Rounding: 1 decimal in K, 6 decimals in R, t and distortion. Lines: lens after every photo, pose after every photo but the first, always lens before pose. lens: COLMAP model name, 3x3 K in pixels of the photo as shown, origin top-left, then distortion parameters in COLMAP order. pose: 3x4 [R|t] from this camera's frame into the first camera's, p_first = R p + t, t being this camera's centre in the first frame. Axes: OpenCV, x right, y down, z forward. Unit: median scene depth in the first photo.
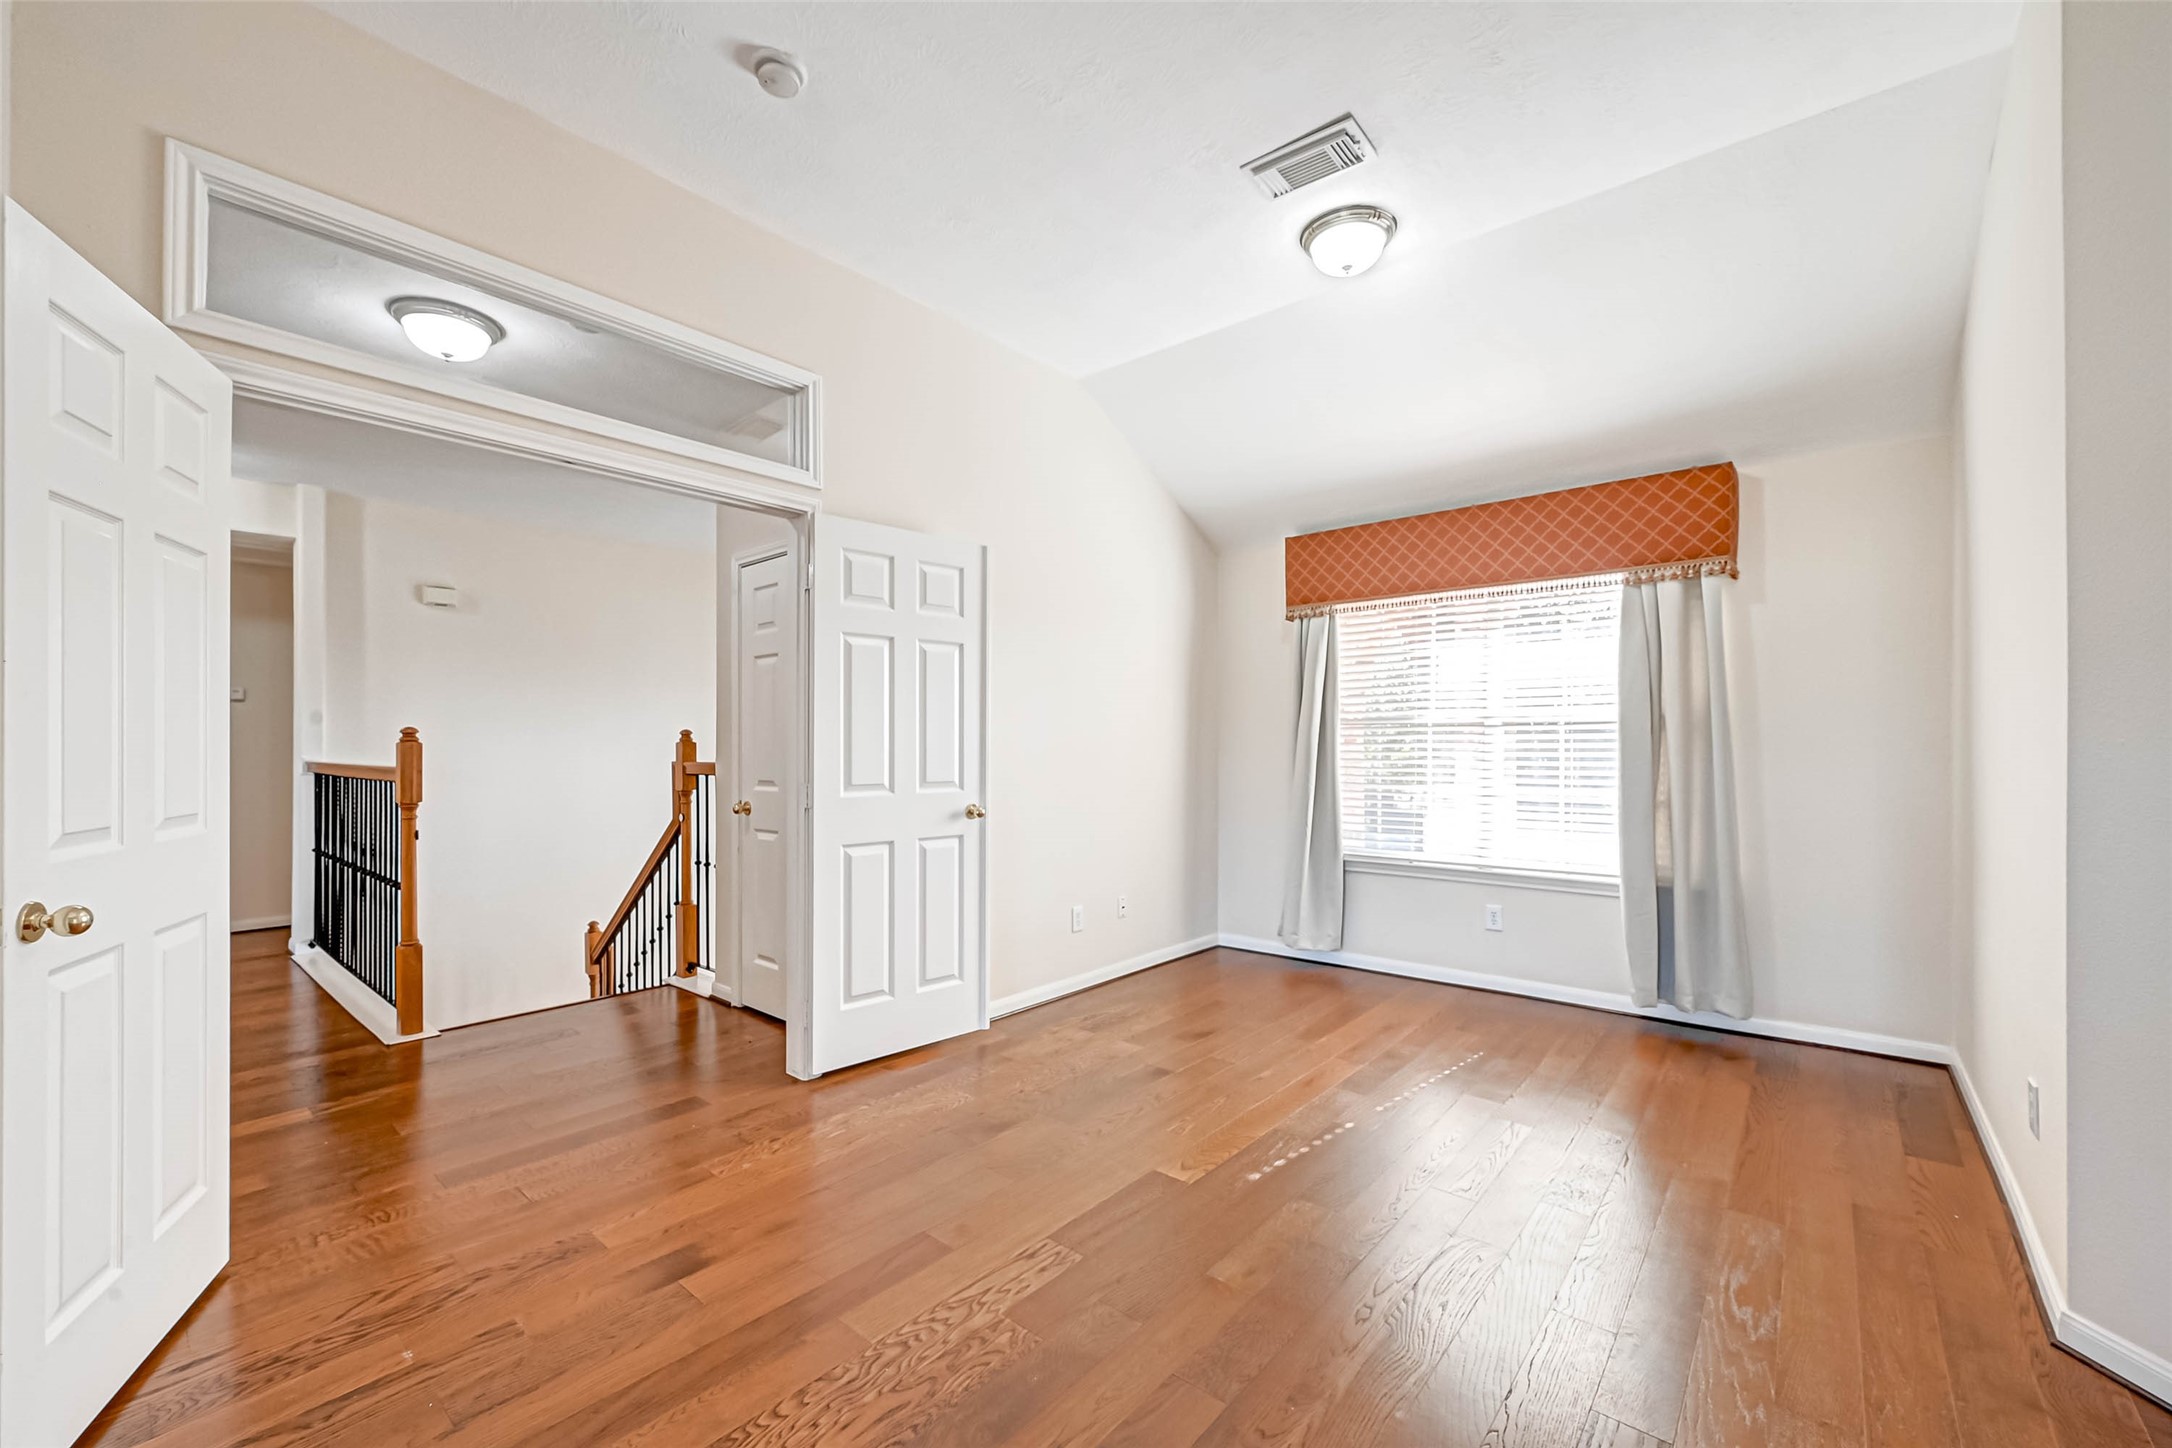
lens RADIAL K [[869.1, 0, 1130.3], [0, 869.1, 753.6], [0, 0, 1]] dist [0.000640, -0.000276]
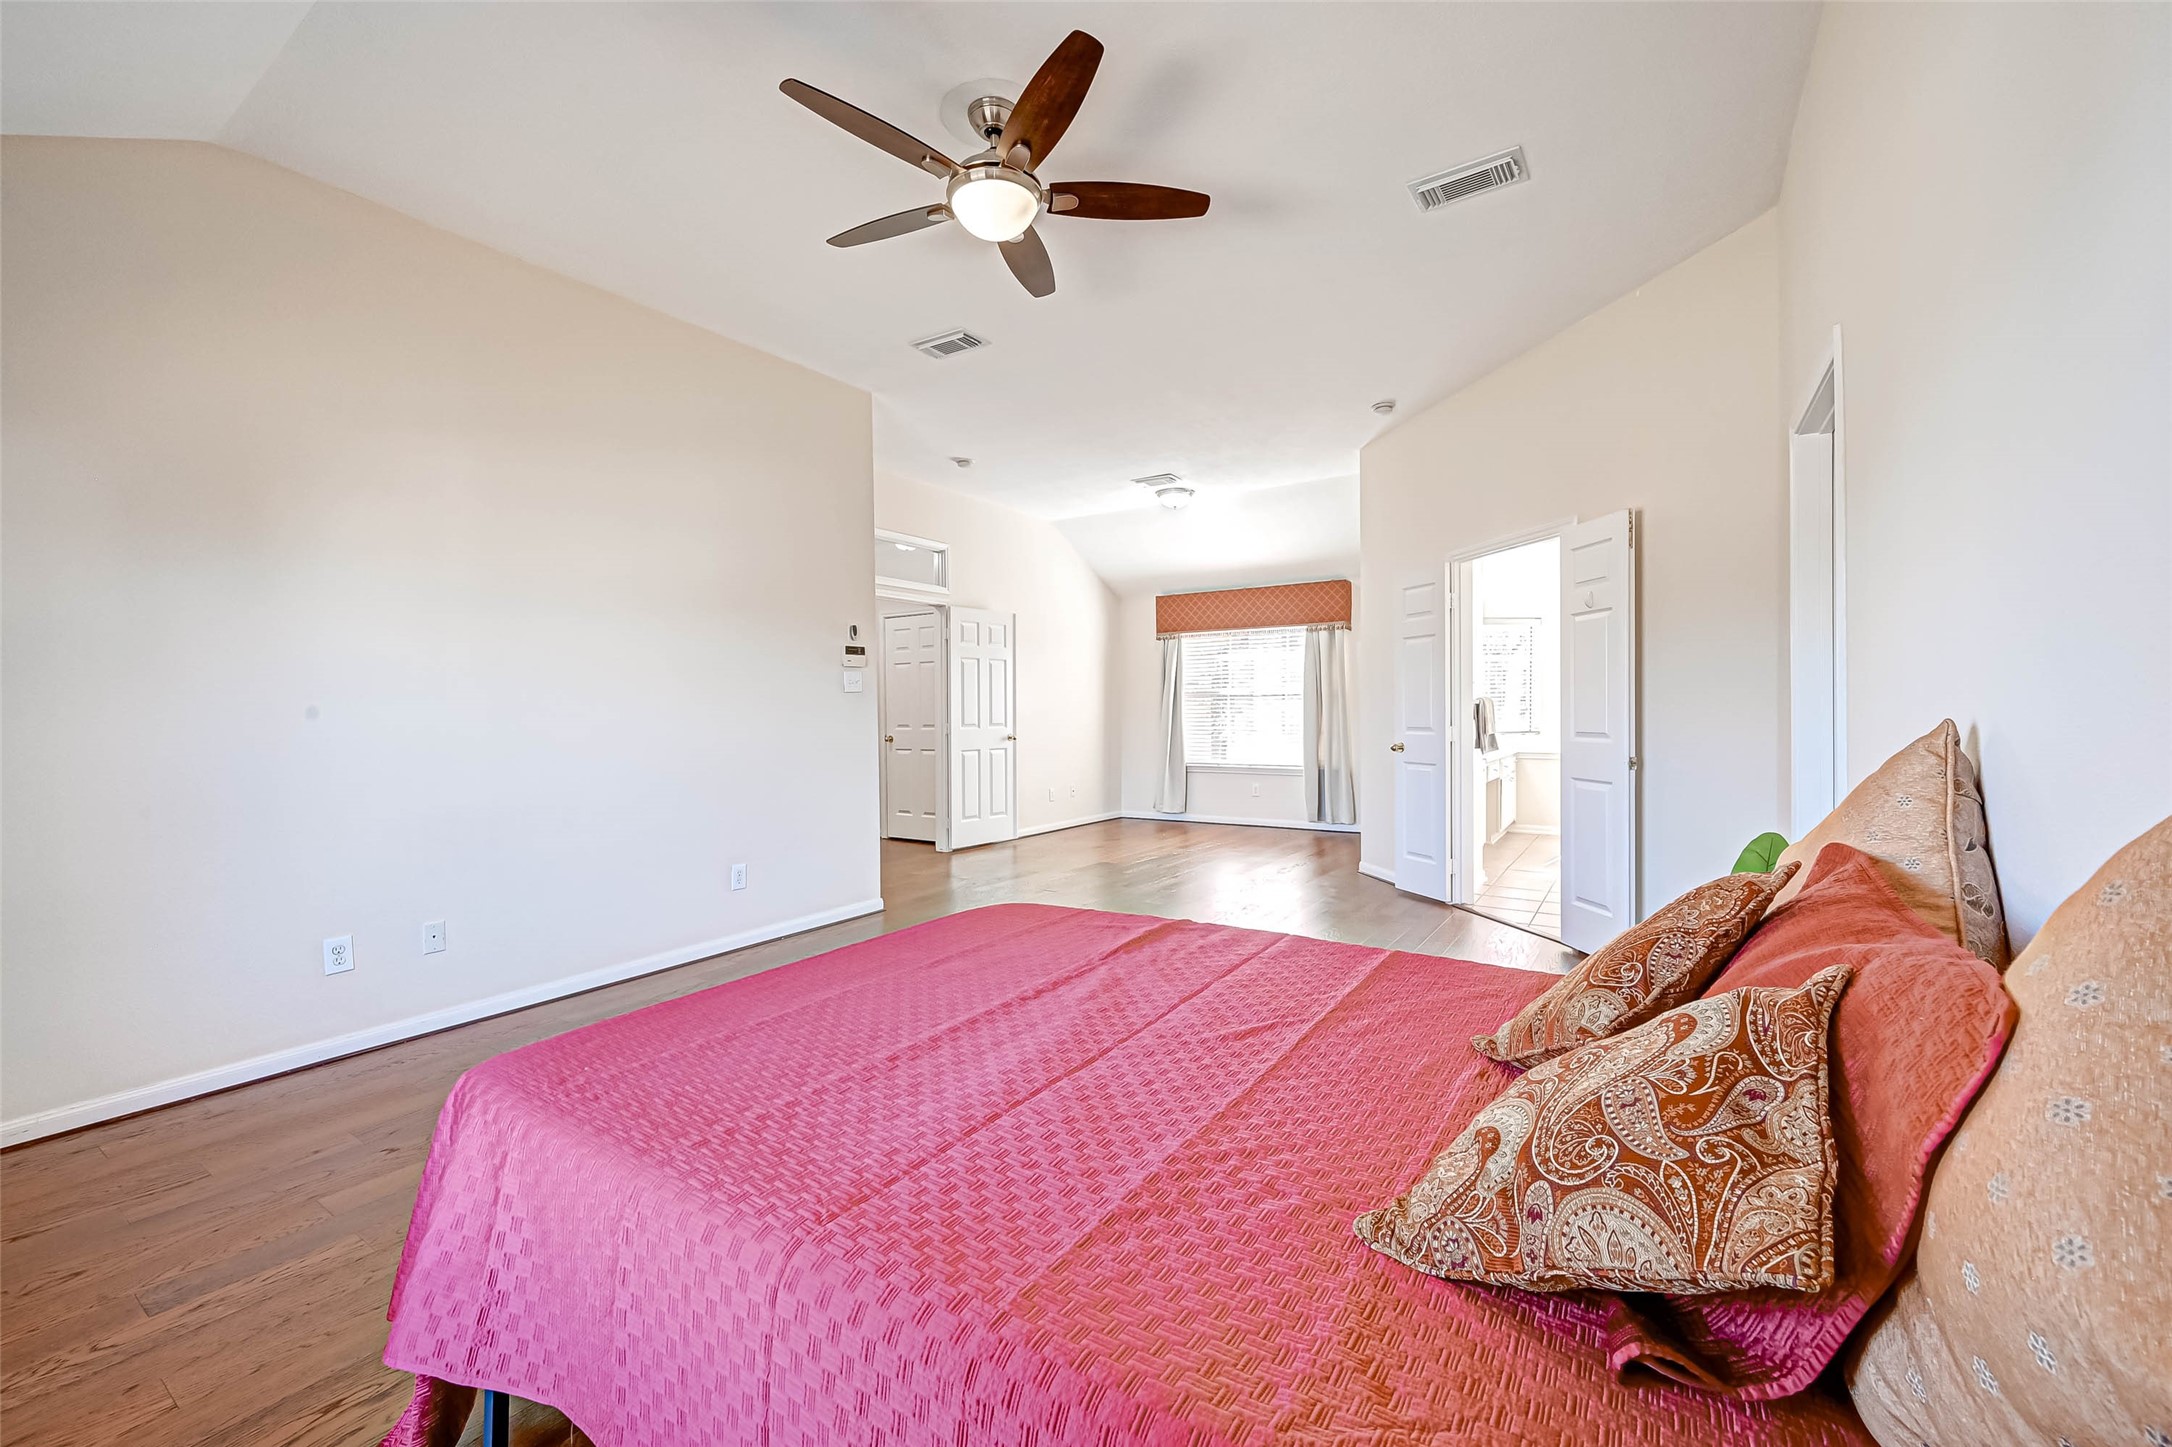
lens RADIAL K [[869.1, 0, 1097.5], [0, 869.1, 723.1], [0, 0, 1]] dist [0.000640, -0.000276]
pose [[0.995882, -0.008283, 0.090279, -0.158157], [0.007802, 0.999953, 0.005680, 0.020108], [-0.090322, -0.004953, 0.995900, -1.156185]]
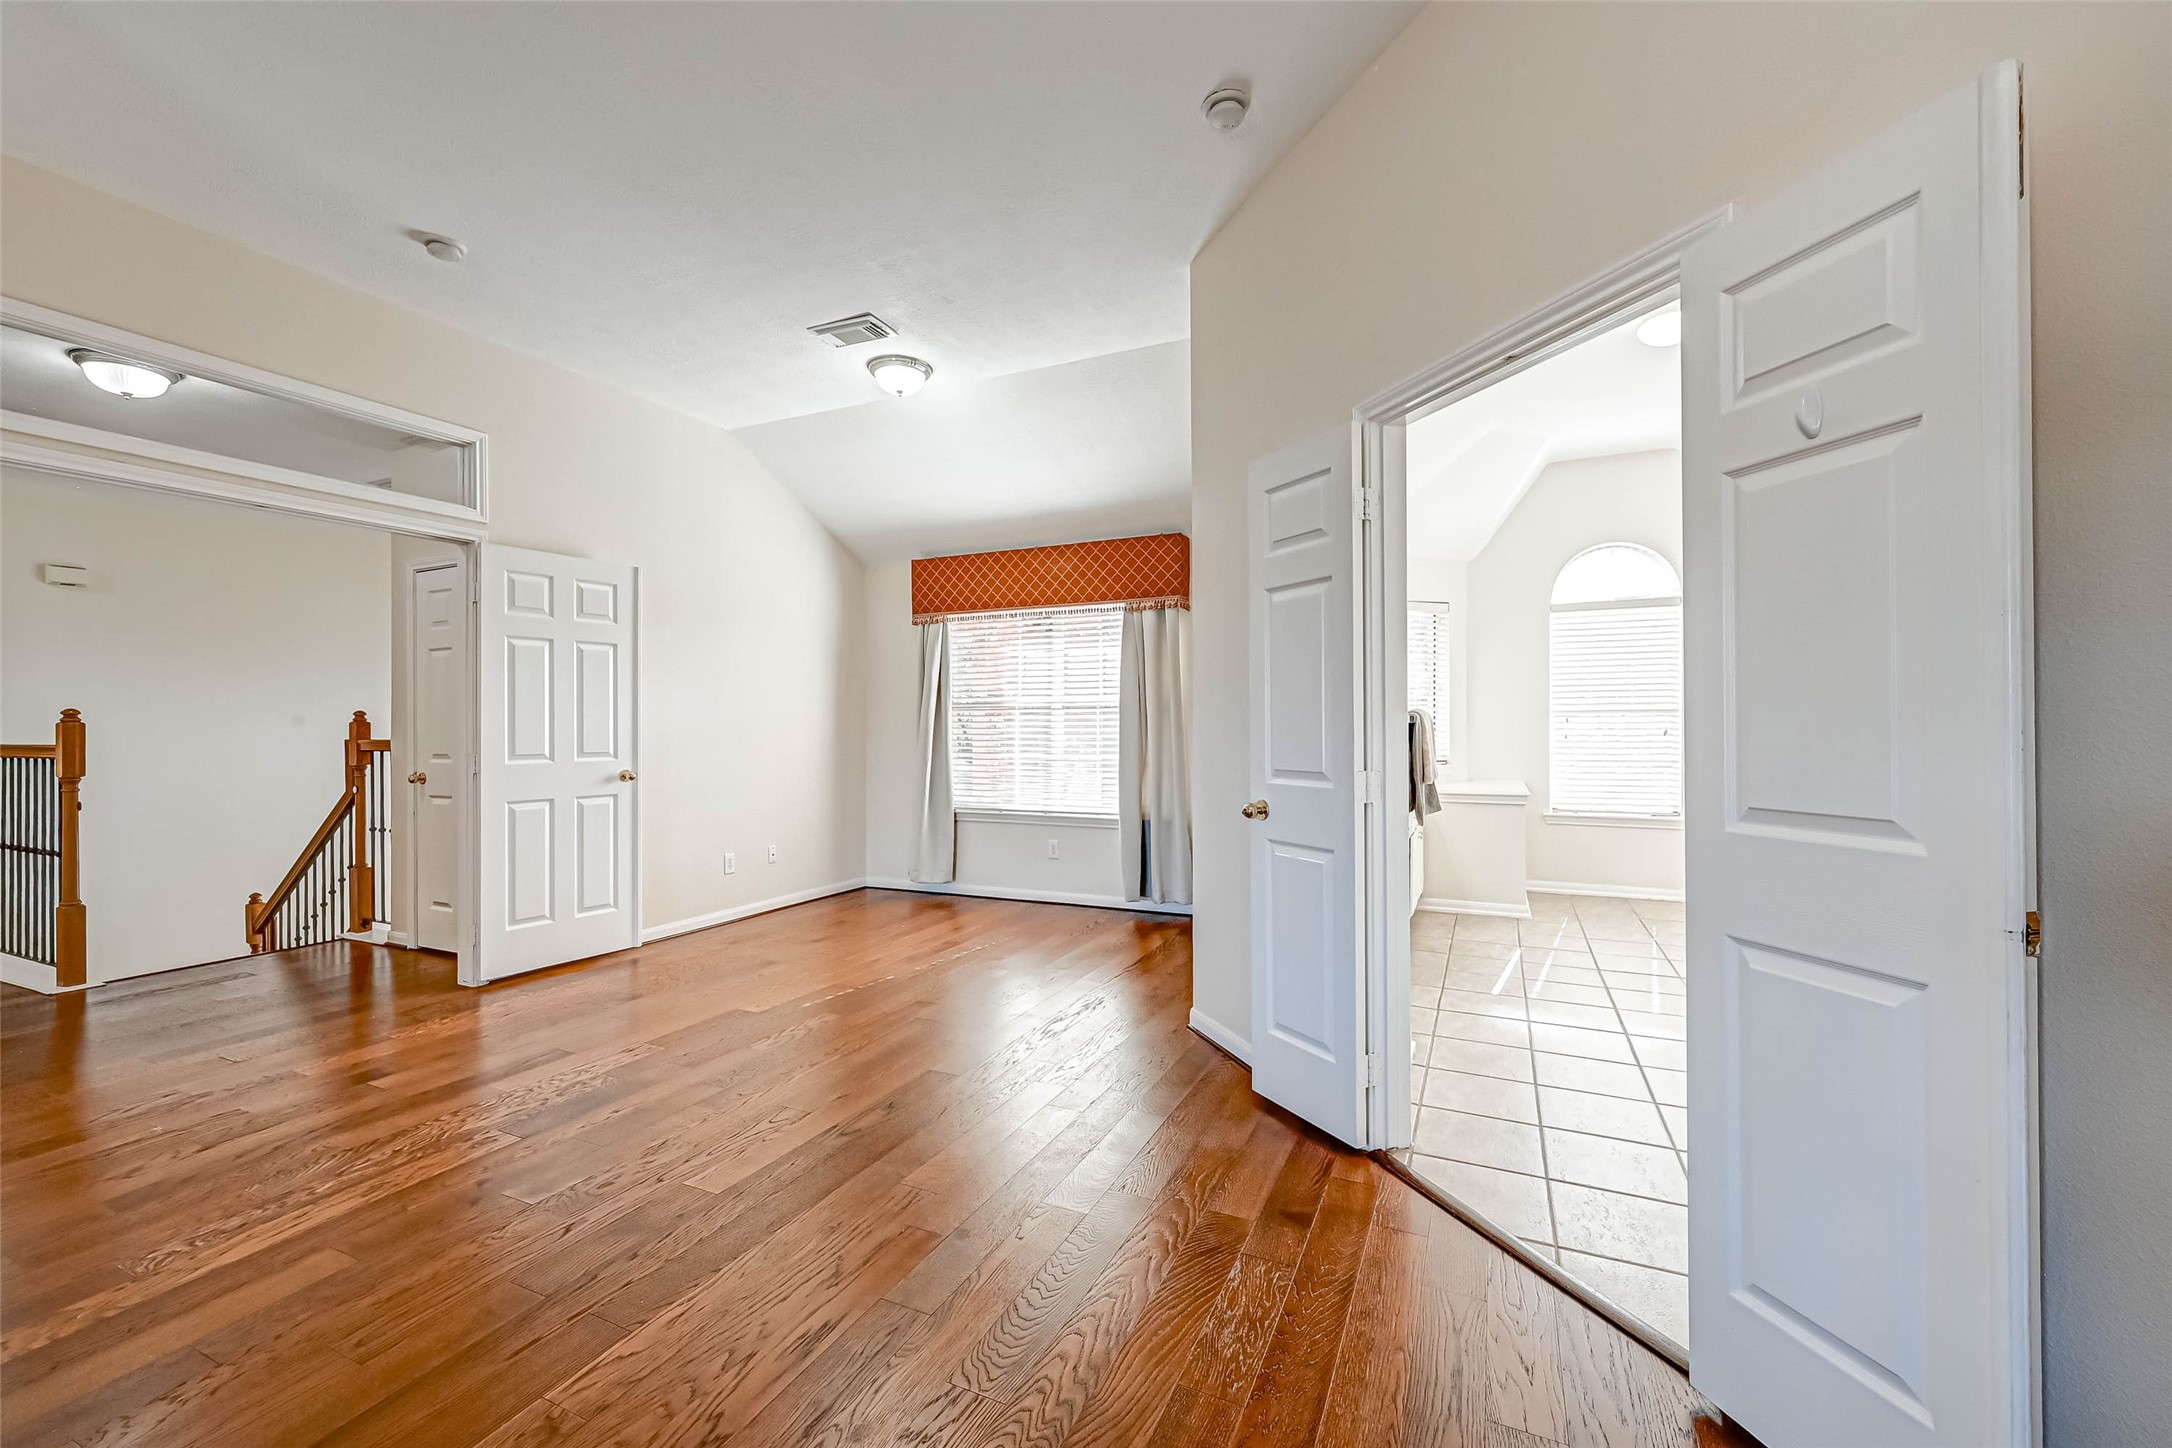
lens RADIAL K [[869.1, 0, 1095.4], [0, 869.1, 729.1], [0, 0, 1]] dist [0.000640, -0.000276]
pose [[0.971584, -0.004492, 0.236653, 0.184016], [0.005572, 0.999977, -0.003892, 0.006988], [-0.236630, 0.005100, 0.971586, -0.397897]]
